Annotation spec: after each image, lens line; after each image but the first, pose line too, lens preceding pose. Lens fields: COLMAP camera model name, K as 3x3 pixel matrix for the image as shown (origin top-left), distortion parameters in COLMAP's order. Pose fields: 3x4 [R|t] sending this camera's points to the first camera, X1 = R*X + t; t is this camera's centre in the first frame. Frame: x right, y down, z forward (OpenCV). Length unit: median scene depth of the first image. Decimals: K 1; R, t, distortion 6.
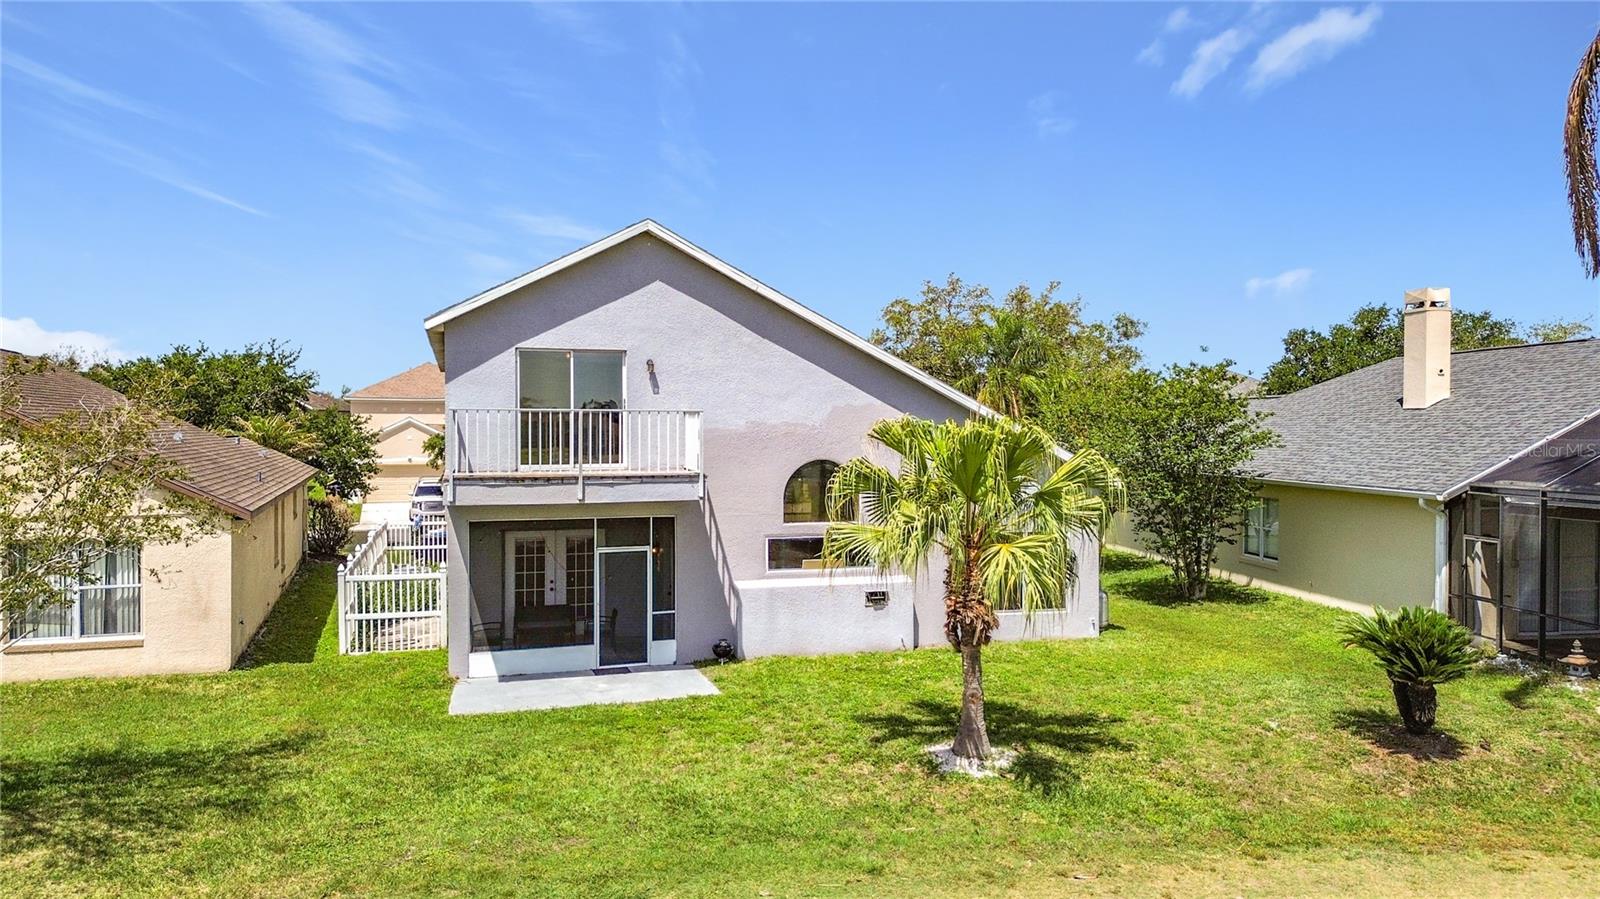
lens RADIAL K [[1131.5, 0, 805.8], [0, 1131.5, 442.0], [0, 0, 1]] dist [0.068937, -0.062756]
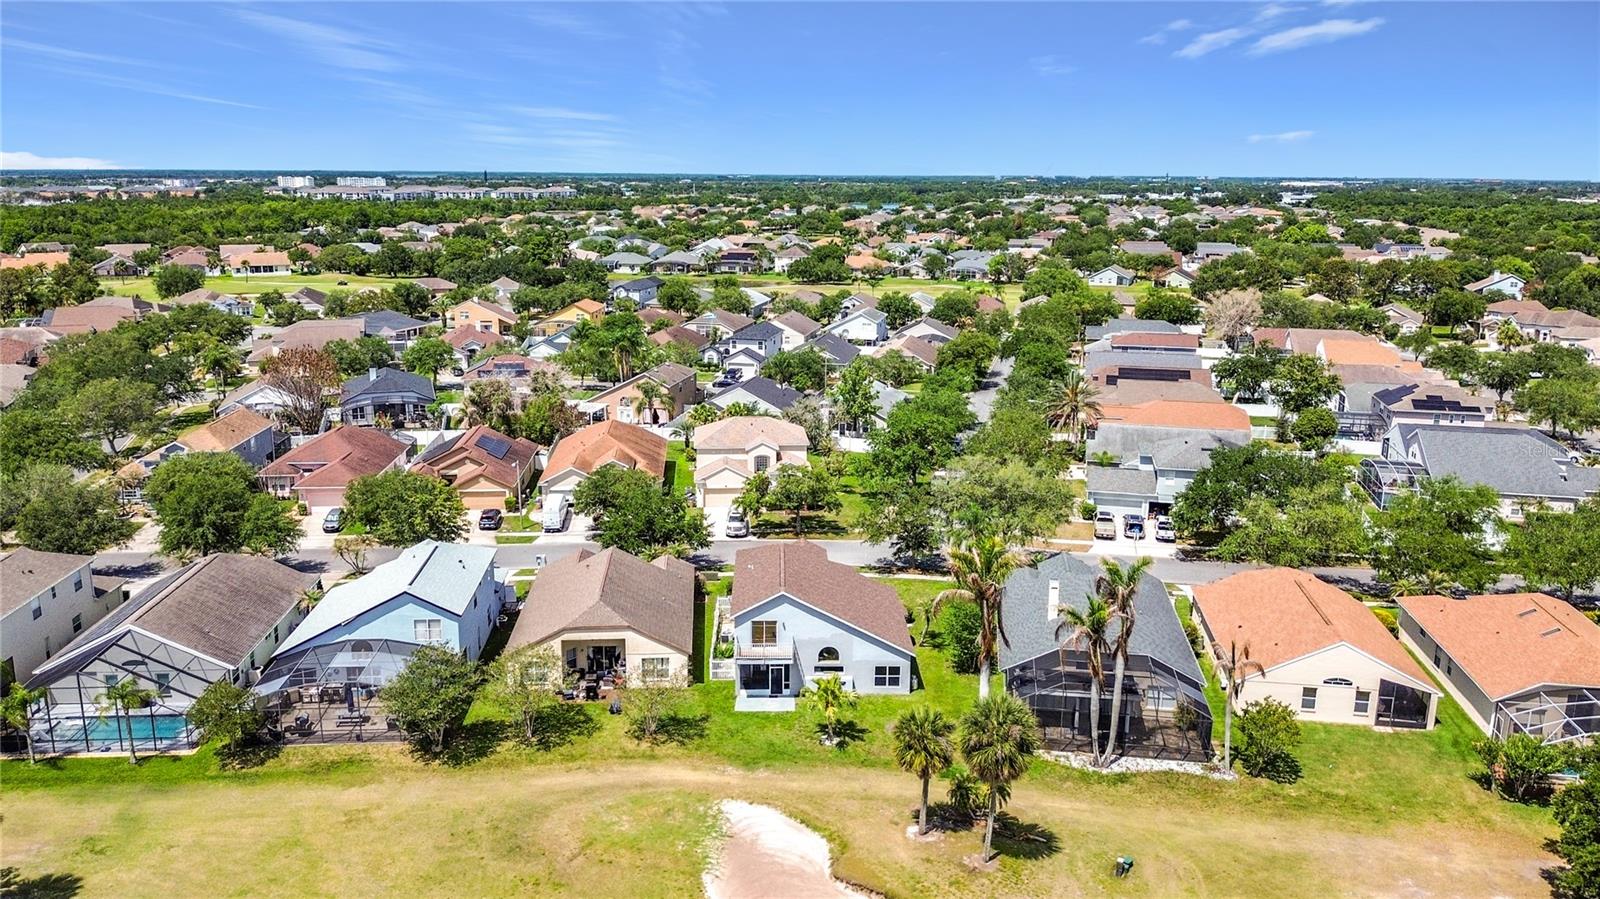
lens RADIAL K [[1183.0, 0, 794.0], [0, 1183.0, 445.2], [0, 0, 1]] dist [0.089744, -0.107089]
pose [[0.963987, 0.059953, -0.259102, 0.967639], [-0.004869, 0.978075, 0.208196, -1.596956], [0.265904, -0.199437, 0.943144, -2.866932]]
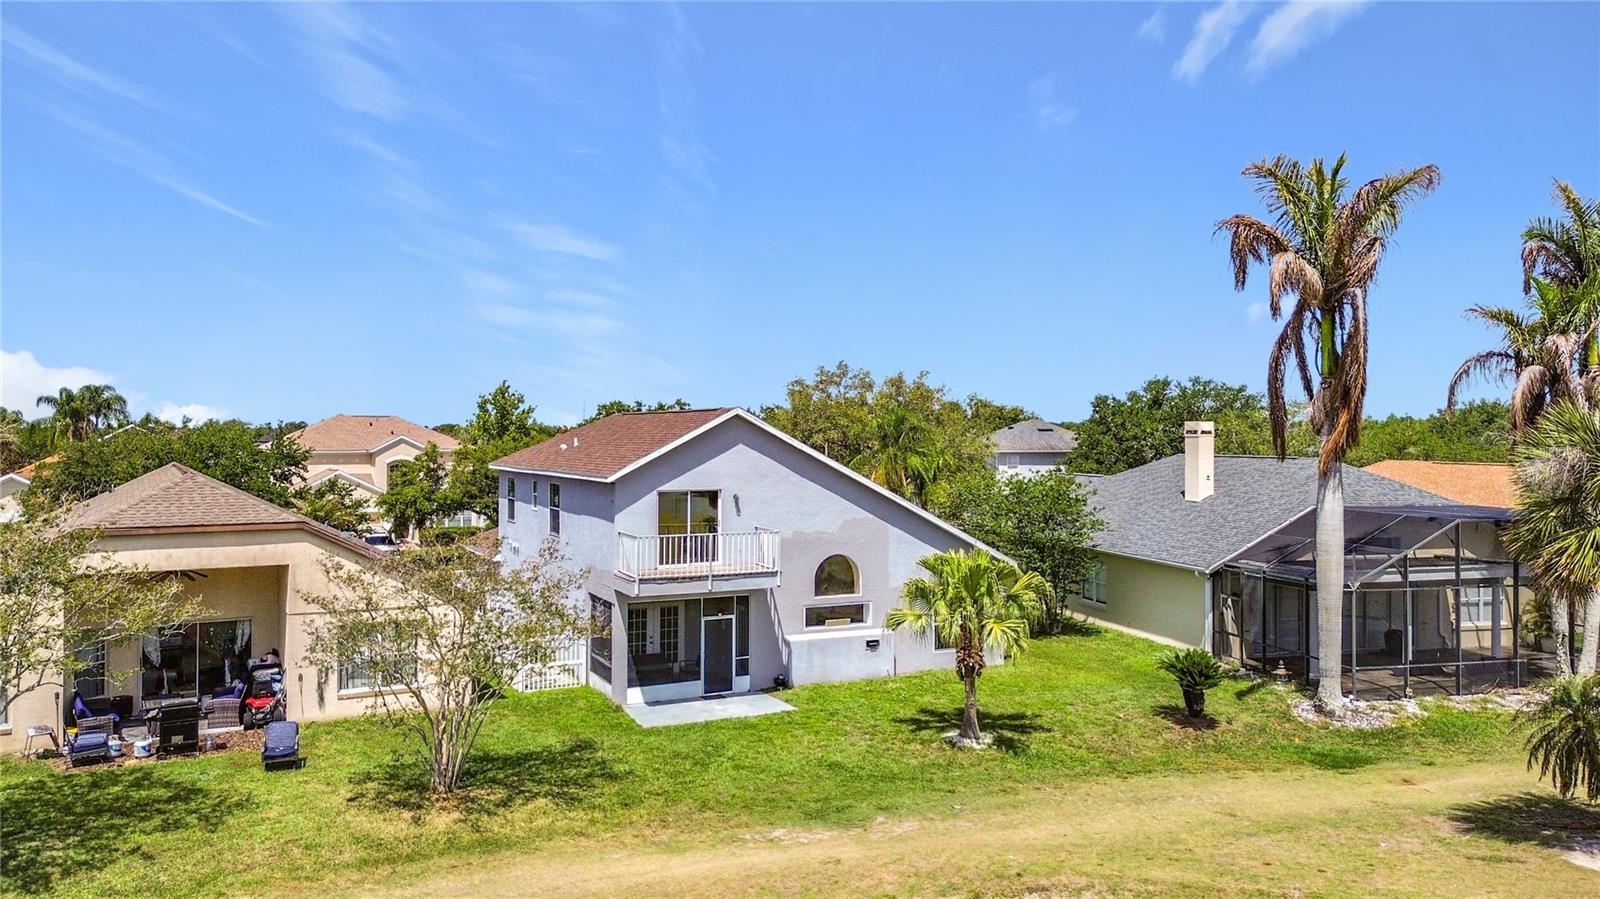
lens RADIAL K [[1174.8, 0, 795.9], [0, 1174.8, 425.1], [0, 0, 1]] dist [0.088390, -0.117287]
pose [[0.986289, 0.003824, 0.164982, -0.335320], [-0.000913, 0.999843, -0.017718, -0.145040], [-0.165024, 0.017325, 0.986137, -0.630667]]
